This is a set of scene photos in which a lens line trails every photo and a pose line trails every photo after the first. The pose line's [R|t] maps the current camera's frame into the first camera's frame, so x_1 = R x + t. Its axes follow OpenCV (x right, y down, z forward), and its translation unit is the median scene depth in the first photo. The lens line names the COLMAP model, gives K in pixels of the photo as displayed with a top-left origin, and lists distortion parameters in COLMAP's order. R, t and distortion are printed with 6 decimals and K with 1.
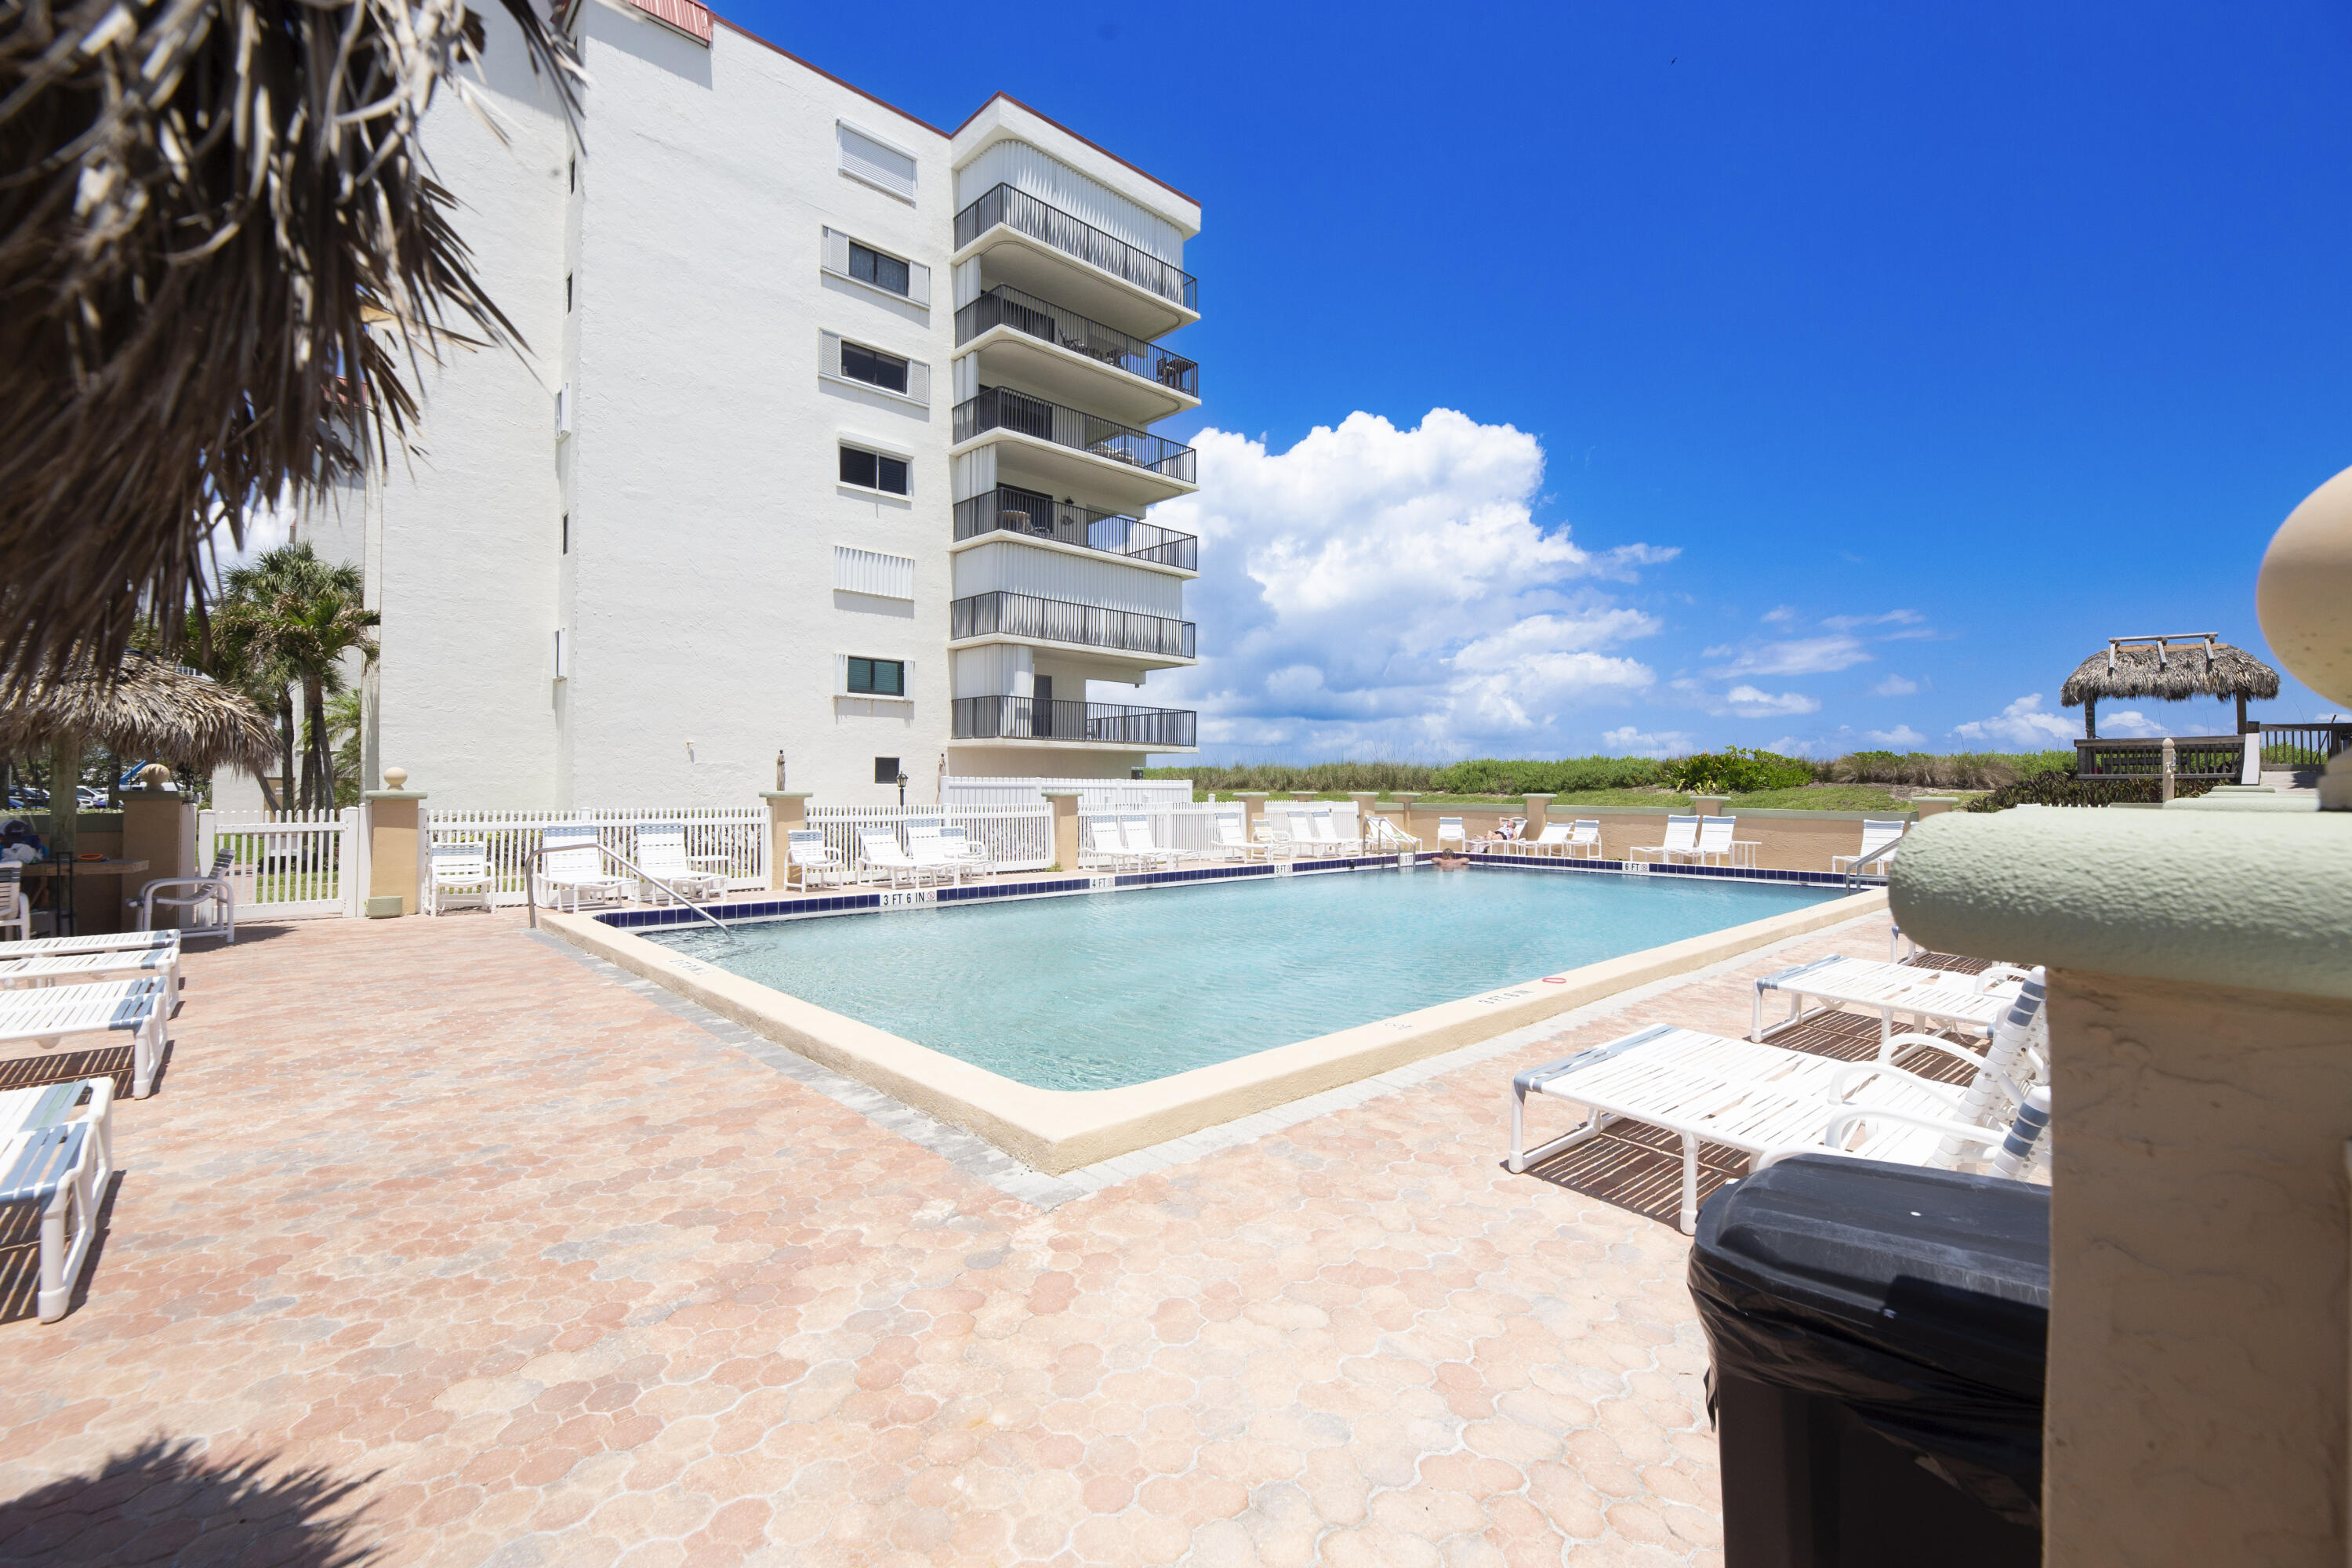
lens RADIAL K [[1001.1, 0, 1131.8], [0, 1001.1, 786.9], [0, 0, 1]] dist [-0.017941, -0.000357]
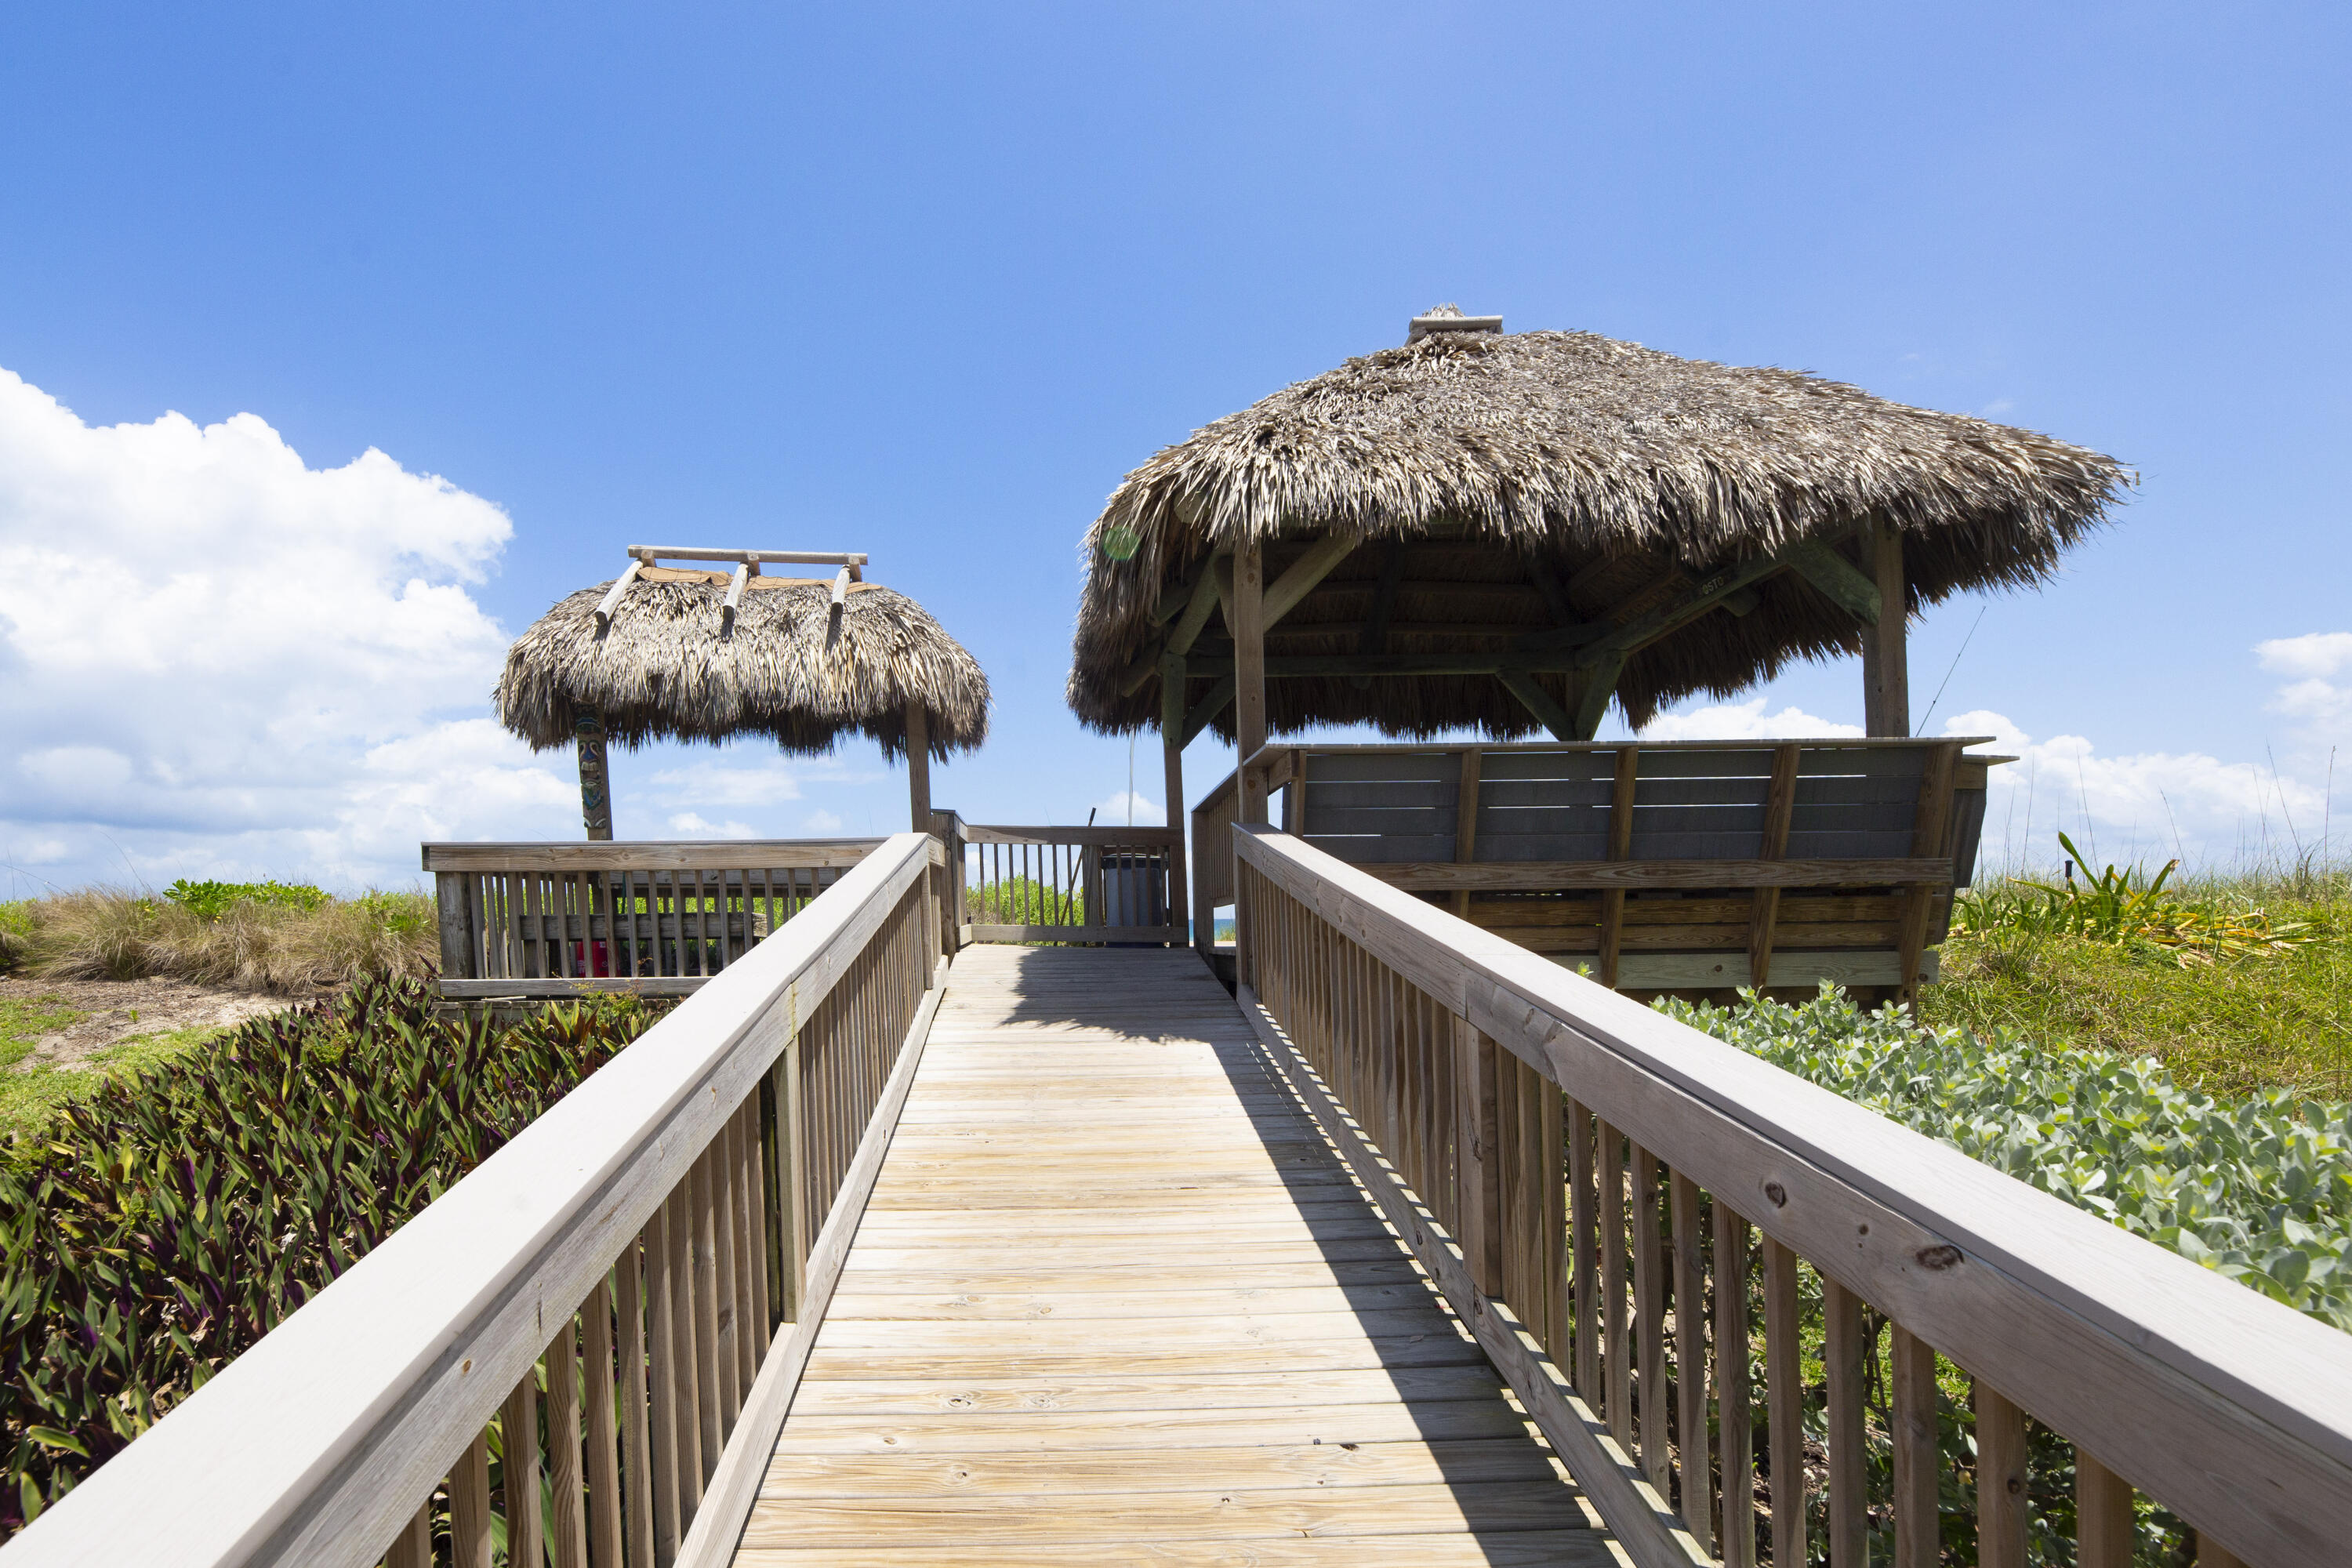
lens RADIAL K [[1001.1, 0, 1131.8], [0, 1001.1, 786.9], [0, 0, 1]] dist [-0.017941, -0.000357]
pose [[0.610189, 0.091601, 0.786942, 0.275117], [0.013292, 0.991970, -0.125773, -0.008457], [-0.792144, 0.087205, 0.604072, 0.220032]]
